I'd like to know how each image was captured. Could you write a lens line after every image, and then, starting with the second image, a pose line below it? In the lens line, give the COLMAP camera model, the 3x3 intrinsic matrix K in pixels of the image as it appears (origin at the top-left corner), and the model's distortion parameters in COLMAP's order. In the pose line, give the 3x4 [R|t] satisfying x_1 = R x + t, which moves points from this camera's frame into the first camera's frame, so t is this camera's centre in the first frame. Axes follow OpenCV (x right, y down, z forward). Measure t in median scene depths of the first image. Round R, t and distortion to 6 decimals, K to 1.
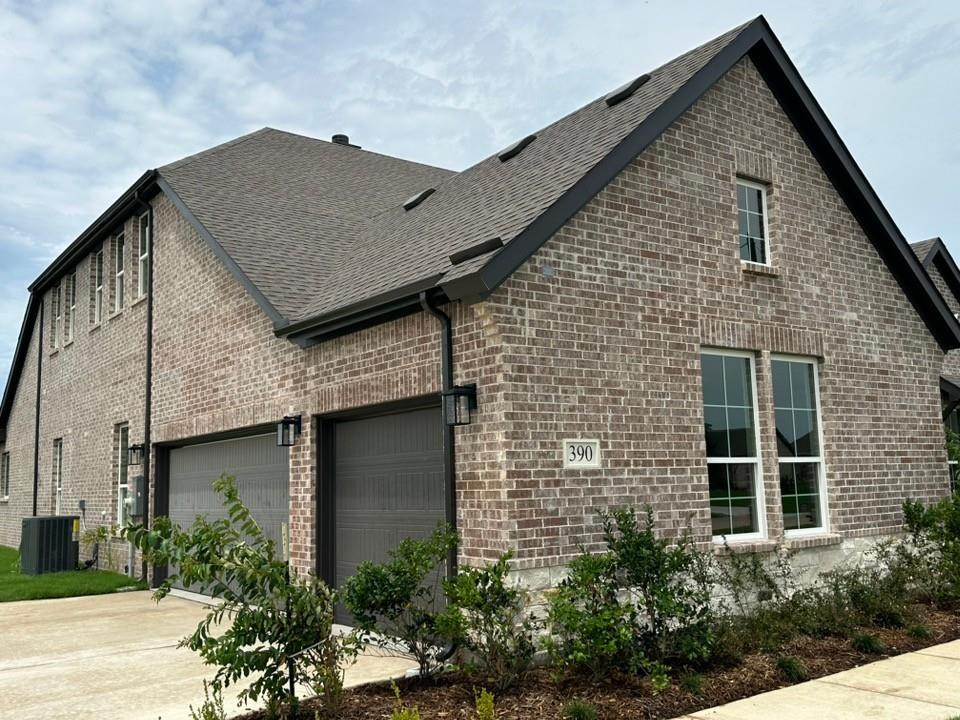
lens RADIAL K [[893.9, 0, 479.6], [0, 893.9, 360.4], [0, 0, 1]] dist [0.046291, 0.000000]
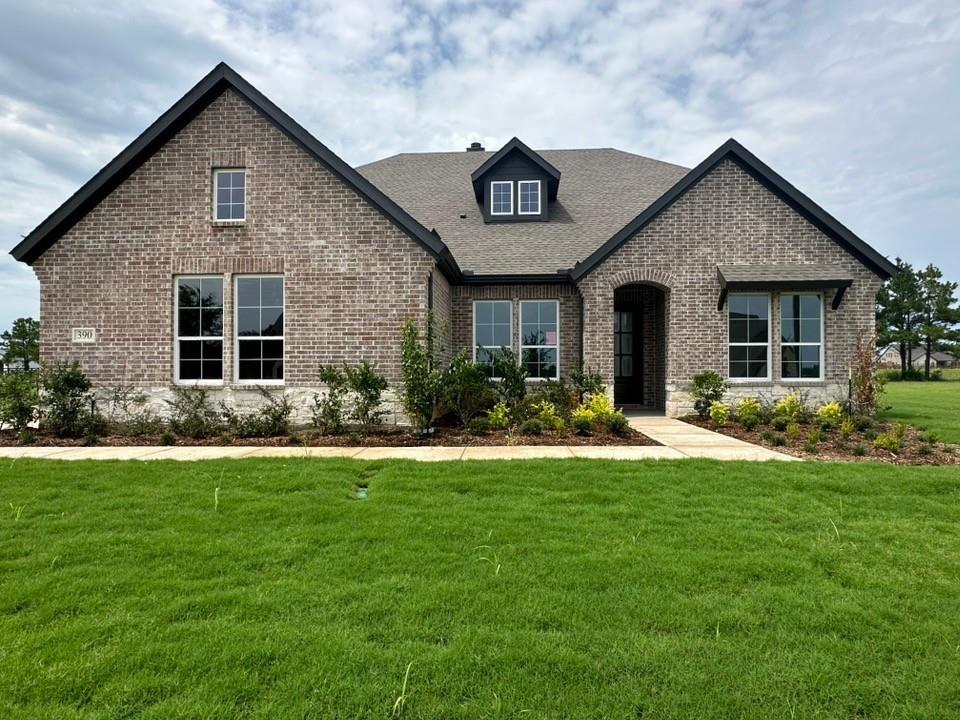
lens RADIAL K [[619.7, 0, 479.7], [0, 619.7, 363.5], [0, 0, 1]] dist [0.002592, 0.006036]
pose [[0.768195, 0.008828, -0.640156, 1.513085], [0.066361, 0.993421, 0.093333, 0.084987], [0.636768, -0.114179, 0.762555, 0.426869]]
